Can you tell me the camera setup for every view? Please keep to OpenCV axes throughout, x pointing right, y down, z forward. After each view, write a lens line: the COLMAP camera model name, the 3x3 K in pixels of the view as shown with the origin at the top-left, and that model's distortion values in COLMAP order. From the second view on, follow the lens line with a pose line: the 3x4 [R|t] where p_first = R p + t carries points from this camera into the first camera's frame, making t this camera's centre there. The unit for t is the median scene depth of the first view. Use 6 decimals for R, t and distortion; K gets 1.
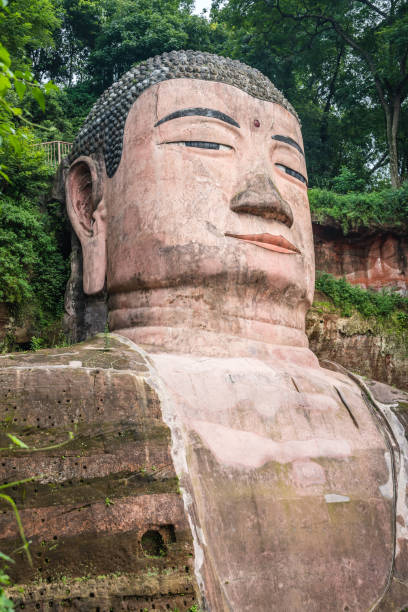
lens RADIAL K [[922.7, 0, 201.0], [0, 922.7, 317.3], [0, 0, 1]] dist [0.046940, 0.112764]
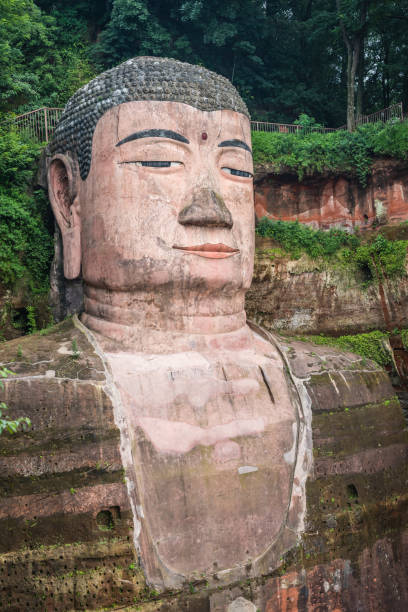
lens RADIAL K [[922.7, 0, 201.0], [0, 922.7, 317.3], [0, 0, 1]] dist [0.046940, 0.112764]
pose [[0.999025, 0.010067, -0.042985, 0.118494], [0.002395, 0.959859, 0.280474, -0.348003], [0.044083, -0.280303, 0.958899, -0.204140]]
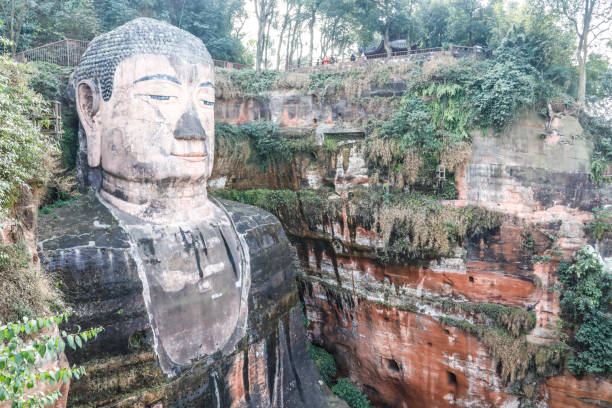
lens RADIAL K [[490.2, 0, 306.0], [0, 490.2, 204.0], [0, 0, 1]] dist [-0.164158, 0.083614]
pose [[0.929043, 0.024372, 0.369167, -0.077171], [-0.179356, 0.902404, 0.391790, -0.435274], [-0.323589, -0.430202, 0.842743, 0.043906]]
